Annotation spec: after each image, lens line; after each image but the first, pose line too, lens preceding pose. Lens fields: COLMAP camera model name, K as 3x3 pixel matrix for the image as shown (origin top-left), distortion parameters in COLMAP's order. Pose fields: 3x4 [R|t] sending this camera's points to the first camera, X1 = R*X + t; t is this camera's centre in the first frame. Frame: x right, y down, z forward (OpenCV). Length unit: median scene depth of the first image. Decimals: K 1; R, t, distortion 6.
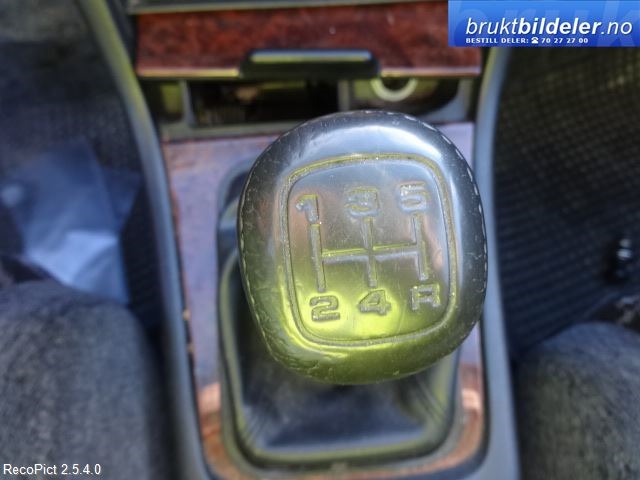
lens RADIAL K [[469.5, 0, 319.7], [0, 469.5, 240.0], [0, 0, 1]] dist [0.004326, 0.001478]
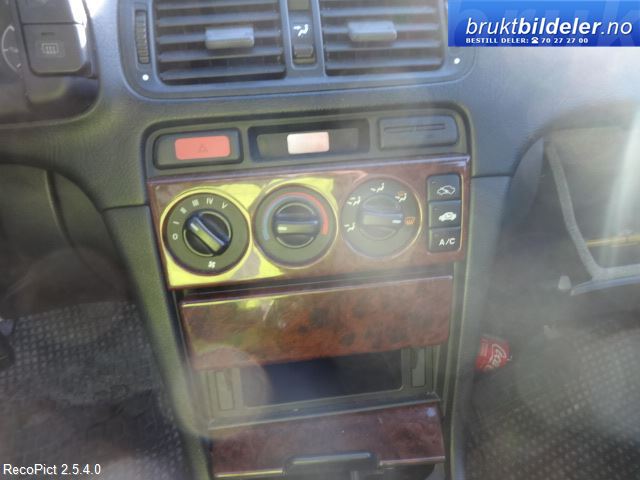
lens RADIAL K [[469.5, 0, 320.0], [0, 469.5, 239.9], [0, 0, 1]] dist [0.004326, 0.001478]
pose [[0.997079, -0.076240, 0.004553, -0.007470], [0.063992, 0.801376, -0.594728, -0.053015], [0.041693, 0.593283, 0.803914, -0.616374]]
